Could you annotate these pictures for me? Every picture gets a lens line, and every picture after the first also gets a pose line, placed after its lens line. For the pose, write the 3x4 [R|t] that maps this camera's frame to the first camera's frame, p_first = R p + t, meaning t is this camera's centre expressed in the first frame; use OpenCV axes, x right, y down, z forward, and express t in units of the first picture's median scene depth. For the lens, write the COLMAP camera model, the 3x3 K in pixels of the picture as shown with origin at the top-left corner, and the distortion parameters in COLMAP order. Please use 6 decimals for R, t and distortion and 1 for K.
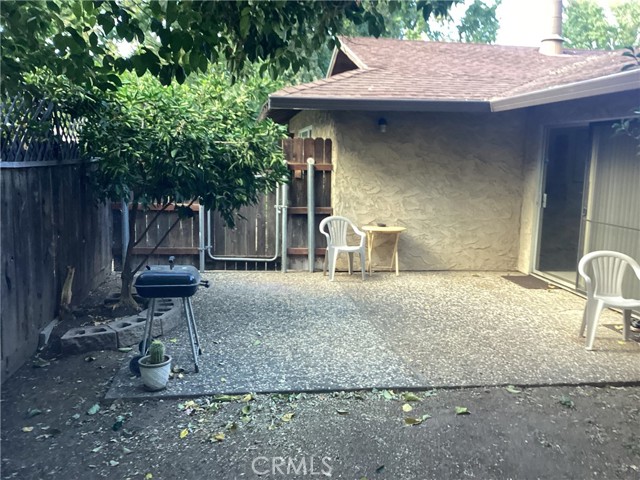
lens RADIAL K [[567.7, 0, 320.8], [0, 567.7, 252.1], [0, 0, 1]] dist [0.110159, -0.215244]
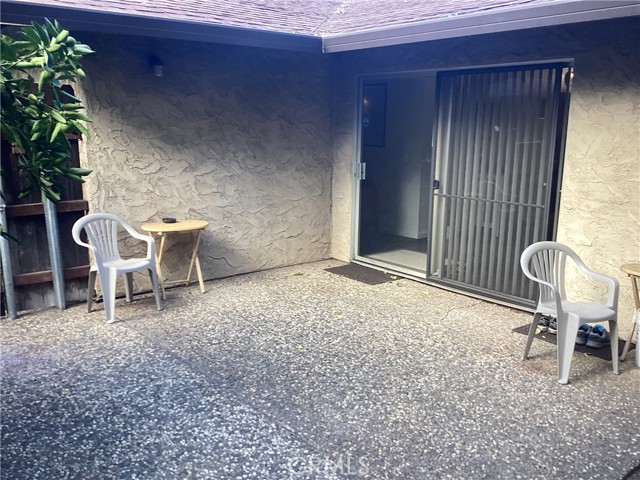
lens RADIAL K [[567.7, 0, 320.8], [0, 567.7, 252.1], [0, 0, 1]] dist [0.110159, -0.215244]
pose [[0.846465, -0.129535, 0.516446, -0.093472], [0.093065, 0.991018, 0.096032, -0.058396], [-0.524247, -0.033225, 0.850918, 0.337517]]
